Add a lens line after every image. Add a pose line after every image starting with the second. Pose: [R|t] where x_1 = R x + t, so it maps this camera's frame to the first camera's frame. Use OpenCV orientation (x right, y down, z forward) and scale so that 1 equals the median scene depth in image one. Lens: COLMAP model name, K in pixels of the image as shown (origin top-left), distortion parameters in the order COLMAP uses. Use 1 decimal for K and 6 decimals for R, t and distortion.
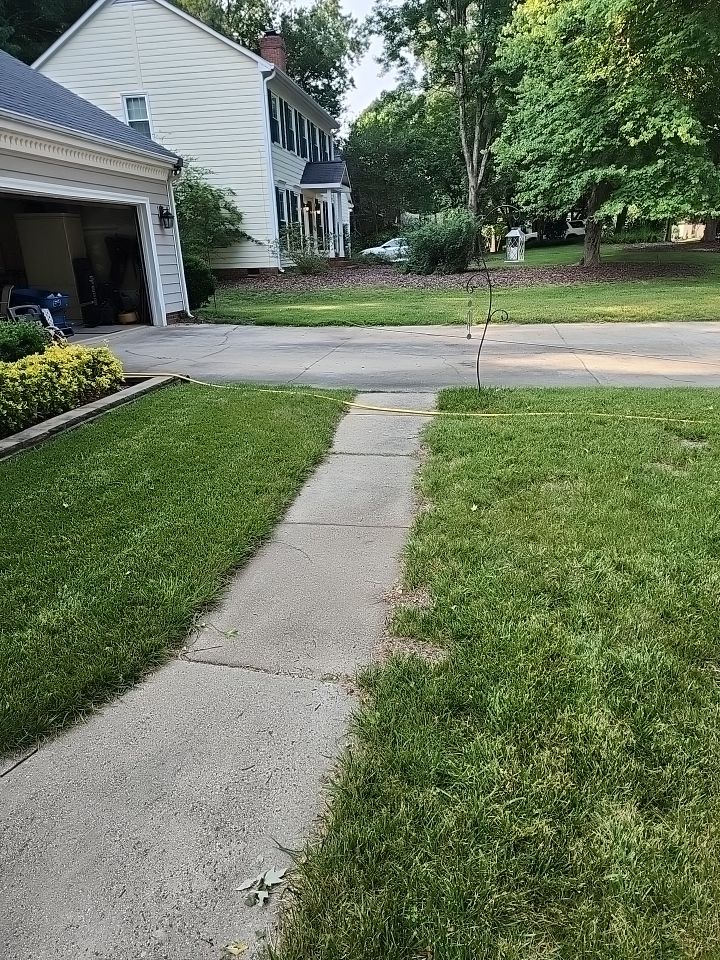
lens RADIAL K [[647.0, 0, 359.1], [0, 647.0, 484.9], [0, 0, 1]] dist [0.011838, -0.002934]
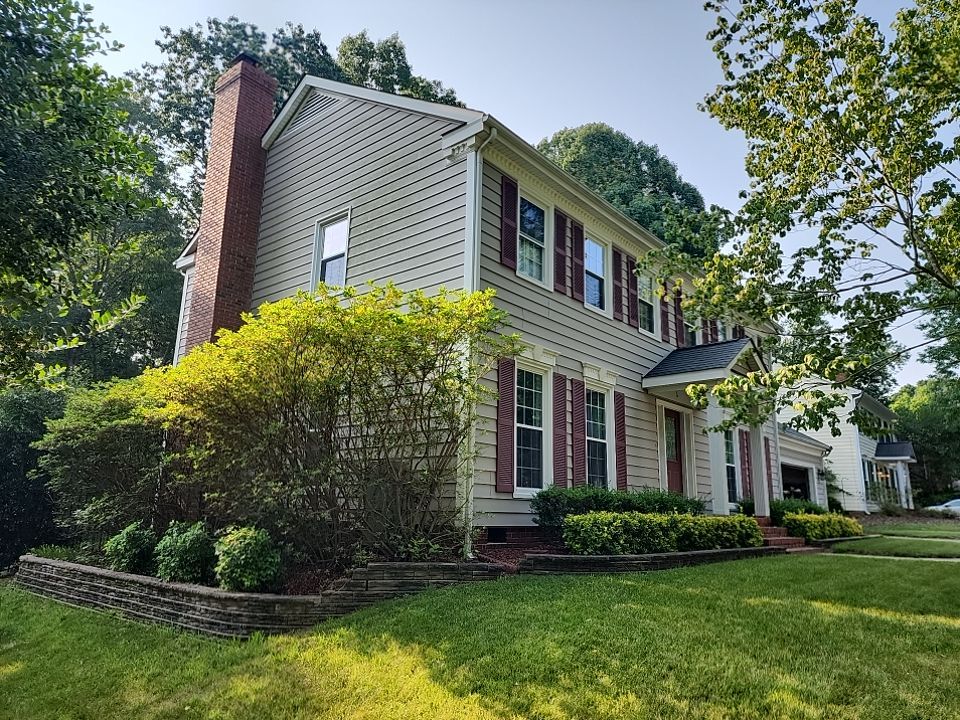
lens RADIAL K [[653.7, 0, 484.5], [0, 653.7, 354.8], [0, 0, 1]] dist [0.023707, -0.023046]
pose [[0.860215, -0.065962, -0.505648, -0.090487], [-0.221855, 0.844422, -0.487578, 0.257022], [0.459142, 0.531602, 0.711750, -0.576407]]
